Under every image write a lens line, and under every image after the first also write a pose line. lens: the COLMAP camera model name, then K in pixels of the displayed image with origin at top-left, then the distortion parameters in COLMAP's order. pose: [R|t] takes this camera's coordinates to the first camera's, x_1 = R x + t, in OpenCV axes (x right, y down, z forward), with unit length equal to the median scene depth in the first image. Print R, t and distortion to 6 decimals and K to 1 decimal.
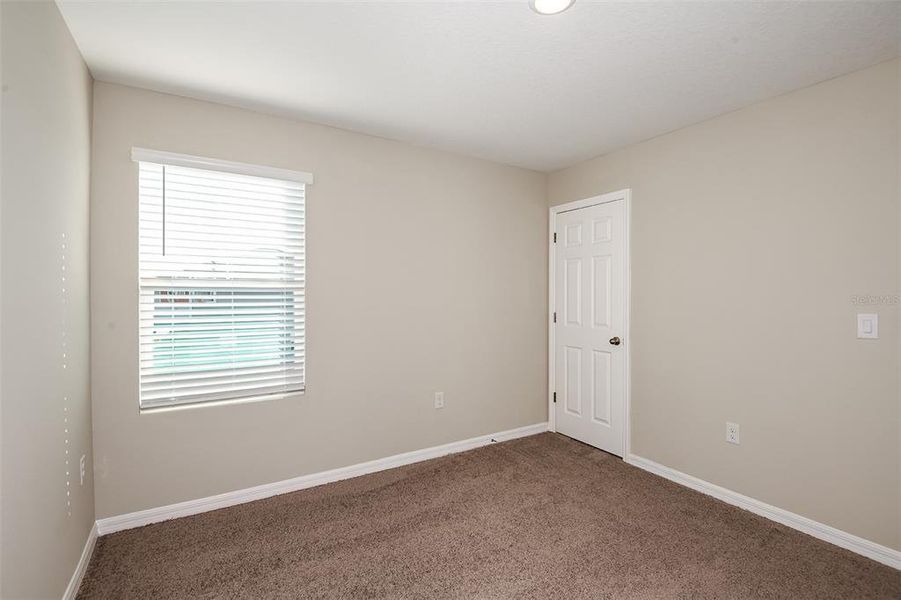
lens RADIAL K [[396.7, 0, 444.8], [0, 396.7, 300.3], [0, 0, 1]] dist [0.000099, 0.000209]
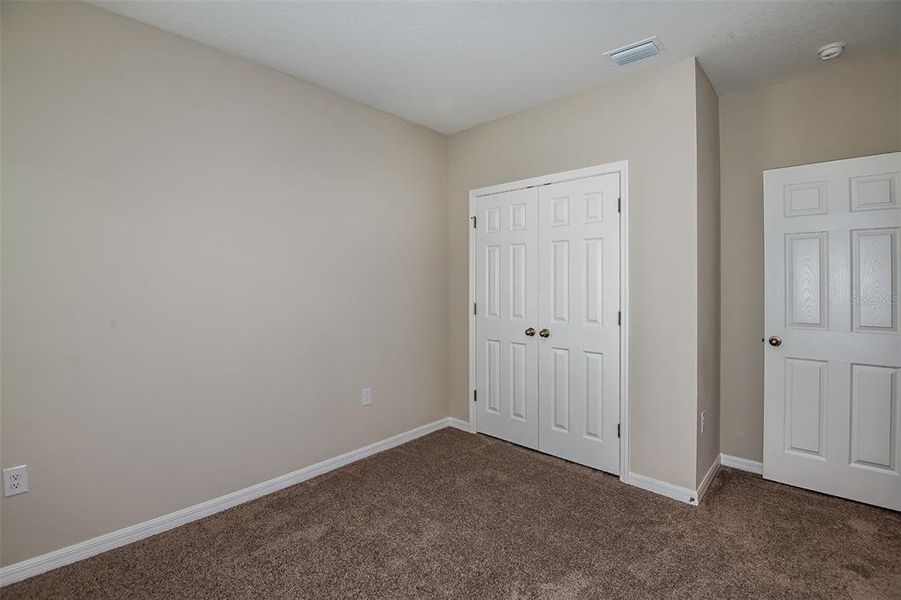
lens RADIAL K [[416.1, 0, 447.0], [0, 416.1, 287.2], [0, 0, 1]] dist [-0.002205, -0.010229]
pose [[0.961076, 0.000760, 0.276281, -0.053180], [0.001036, 0.999979, -0.006354, -0.001377], [-0.276281, 0.006393, 0.961056, 0.086692]]
